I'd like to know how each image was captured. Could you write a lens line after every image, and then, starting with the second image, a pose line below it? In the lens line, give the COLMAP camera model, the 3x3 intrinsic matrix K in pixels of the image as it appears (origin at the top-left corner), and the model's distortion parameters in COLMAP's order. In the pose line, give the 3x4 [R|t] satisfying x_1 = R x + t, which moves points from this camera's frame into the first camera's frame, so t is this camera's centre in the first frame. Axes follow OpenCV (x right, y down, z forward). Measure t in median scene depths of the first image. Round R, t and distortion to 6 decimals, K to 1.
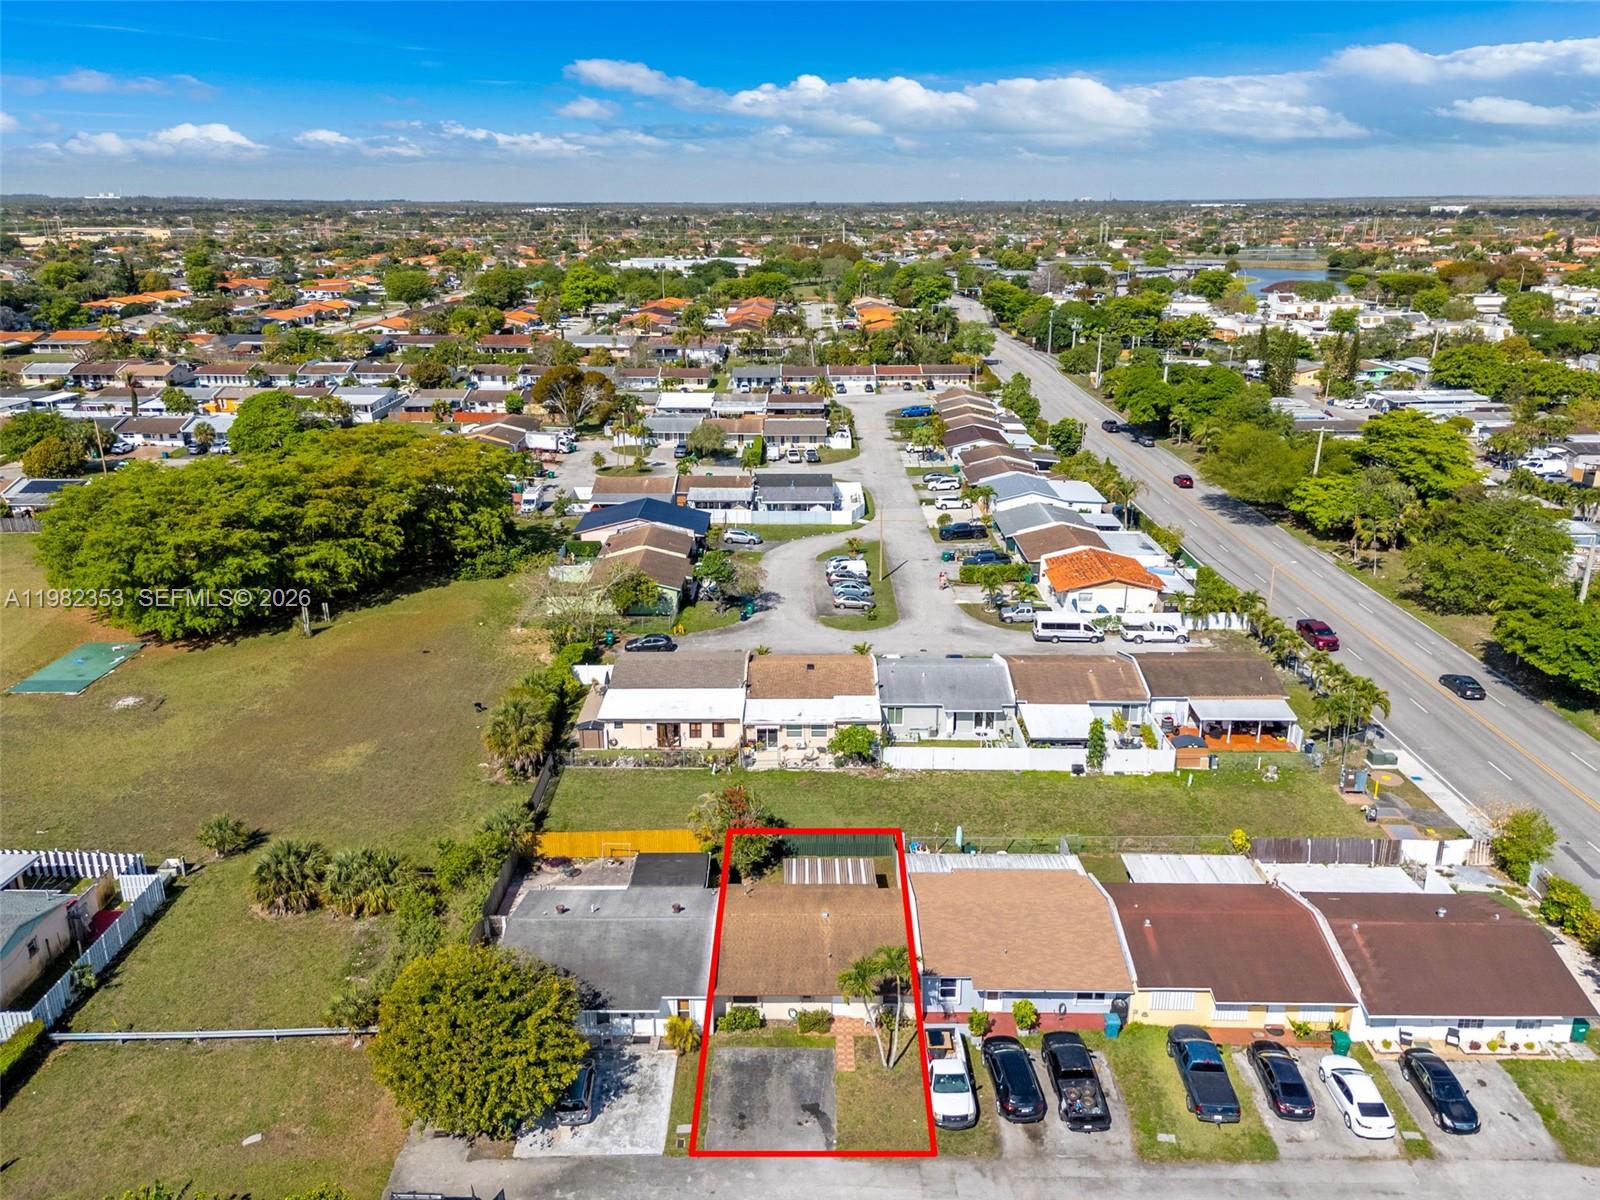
lens RADIAL K [[1184.2, 0, 803.2], [0, 1184.2, 602.1], [0, 0, 1]] dist [0.089387, -0.073197]
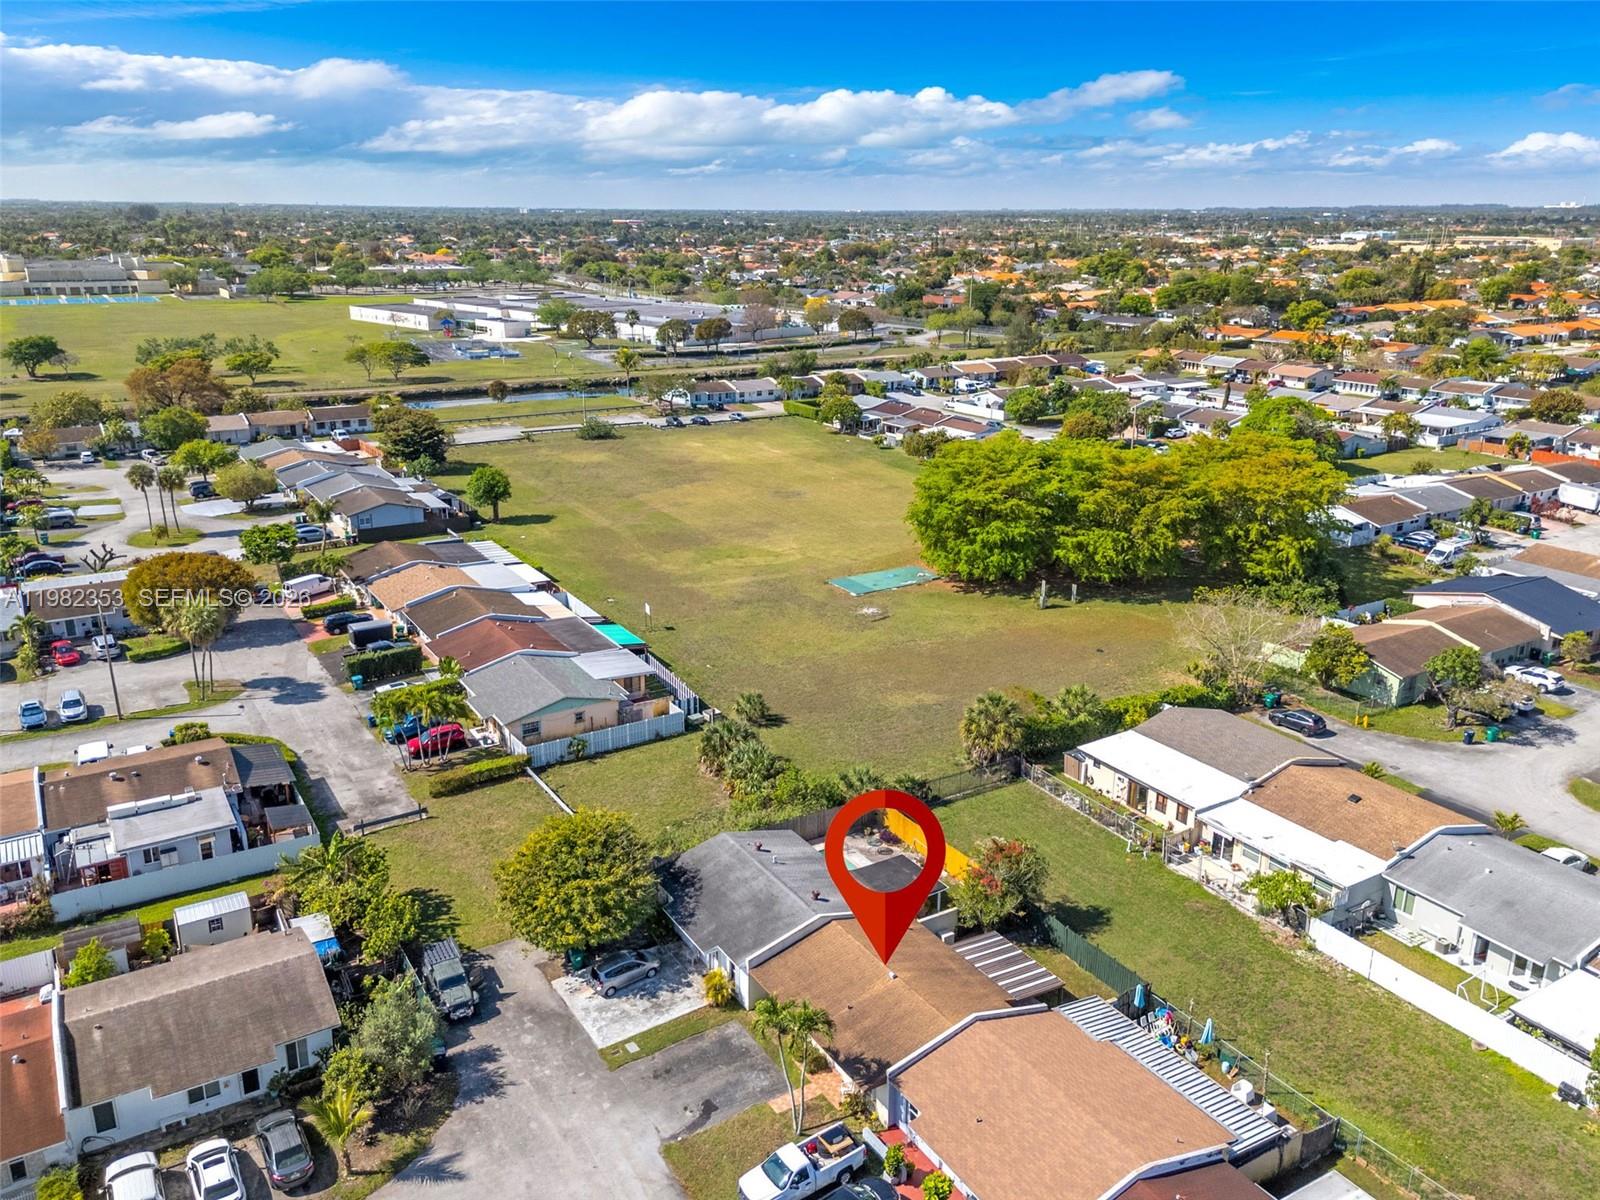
lens RADIAL K [[1237.9, 0, 797.4], [0, 1237.9, 525.8], [0, 0, 1]] dist [0.028245, -0.005785]
pose [[0.518754, 0.208694, -0.829060, 0.410036], [-0.268794, 0.960384, 0.073564, -0.070253], [0.811569, 0.184685, 0.554299, 0.205093]]
